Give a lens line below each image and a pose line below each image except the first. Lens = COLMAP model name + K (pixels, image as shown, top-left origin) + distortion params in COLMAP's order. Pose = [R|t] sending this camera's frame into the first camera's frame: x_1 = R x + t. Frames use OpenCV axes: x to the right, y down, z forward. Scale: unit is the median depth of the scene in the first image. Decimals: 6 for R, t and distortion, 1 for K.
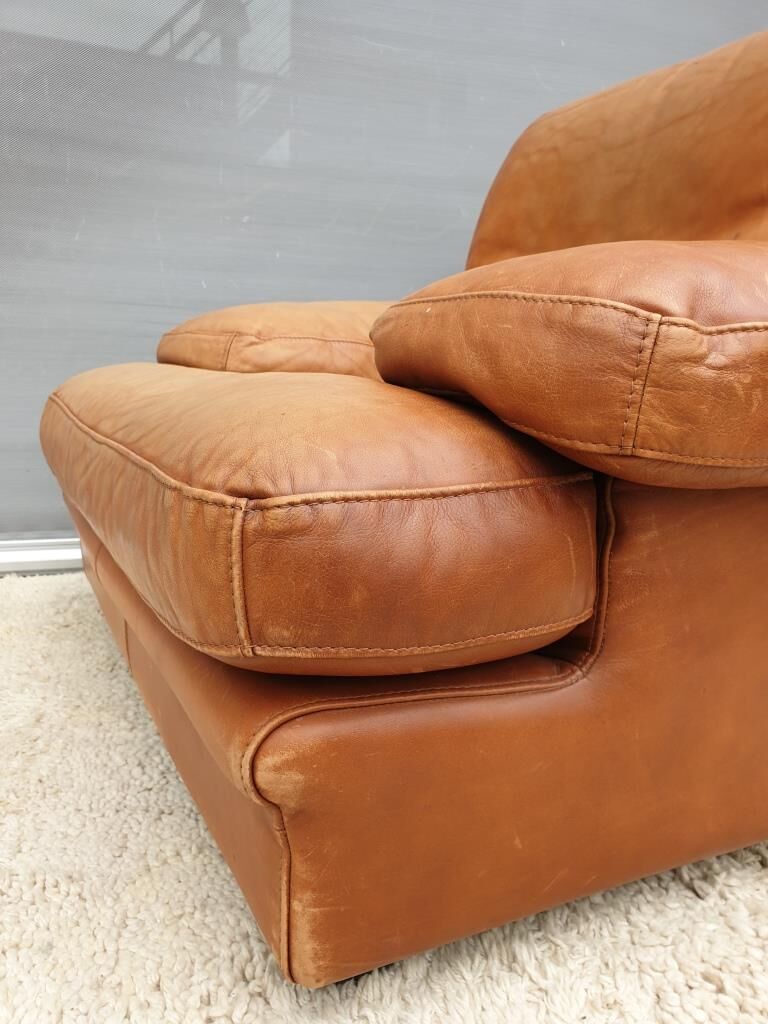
lens RADIAL K [[807.1, 0, 389.6], [0, 807.1, 534.0], [0, 0, 1]] dist [-0.007514, -0.001026]
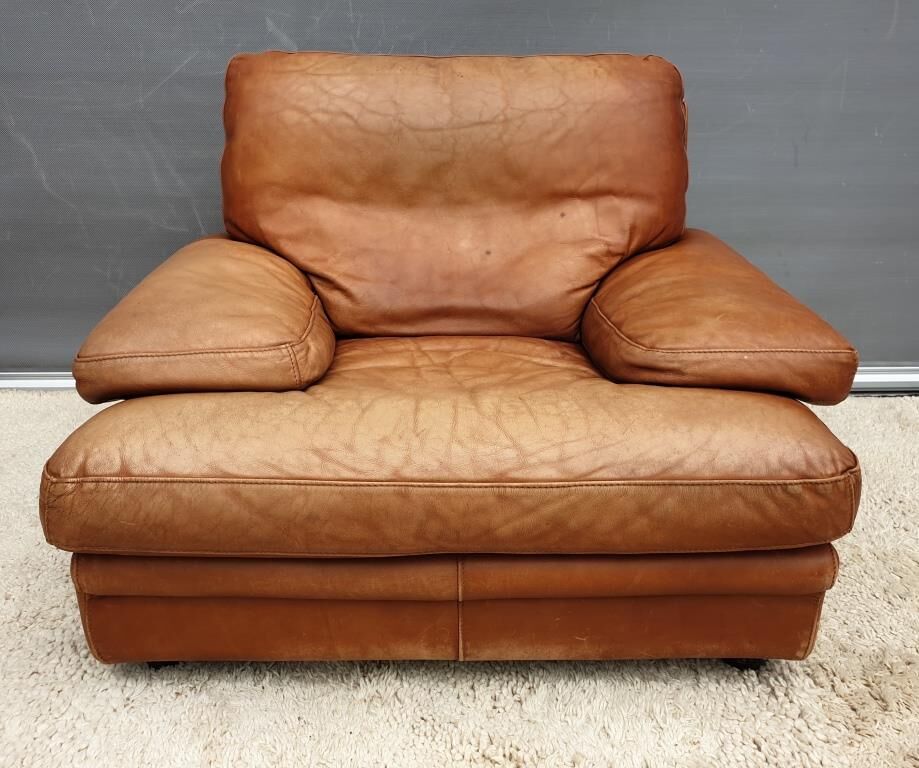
lens RADIAL K [[780.5, 0, 461.9], [0, 780.5, 380.8], [0, 0, 1]] dist [0.073758, -0.196363]
pose [[0.446130, -0.337399, 0.828933, -2.233765], [0.206050, 0.940056, 0.271733, -1.029398], [-0.870926, 0.049573, 0.488908, 0.752342]]
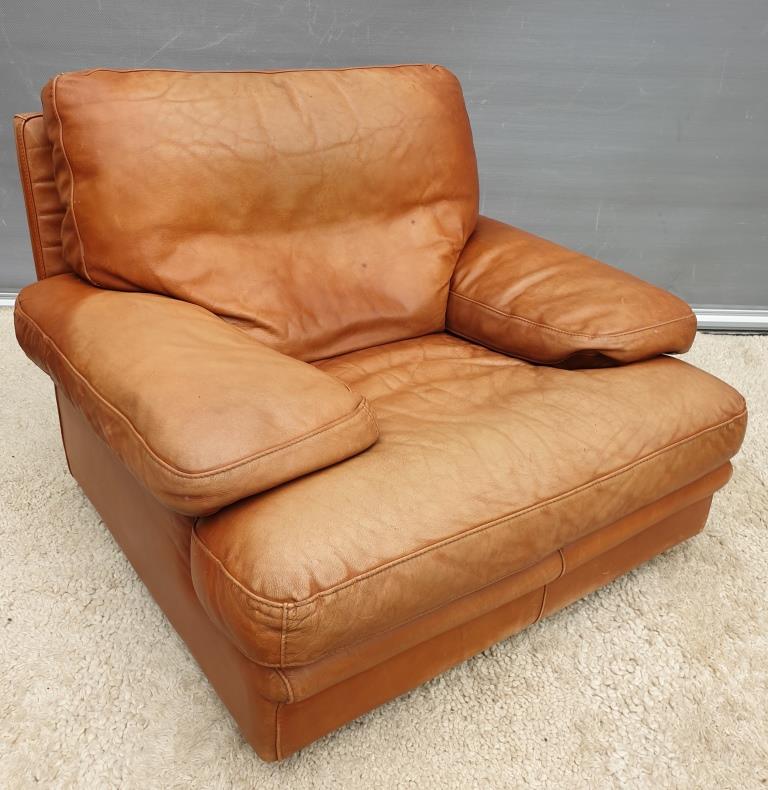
lens RADIAL K [[816.1, 0, 365.0], [0, 816.1, 361.9], [0, 0, 1]] dist [0.077241, -0.109684]
pose [[-0.138327, -0.454563, 0.879908, -2.711690], [0.170409, 0.864275, 0.473276, -1.961847], [-0.975616, 0.215412, -0.042091, 2.434741]]
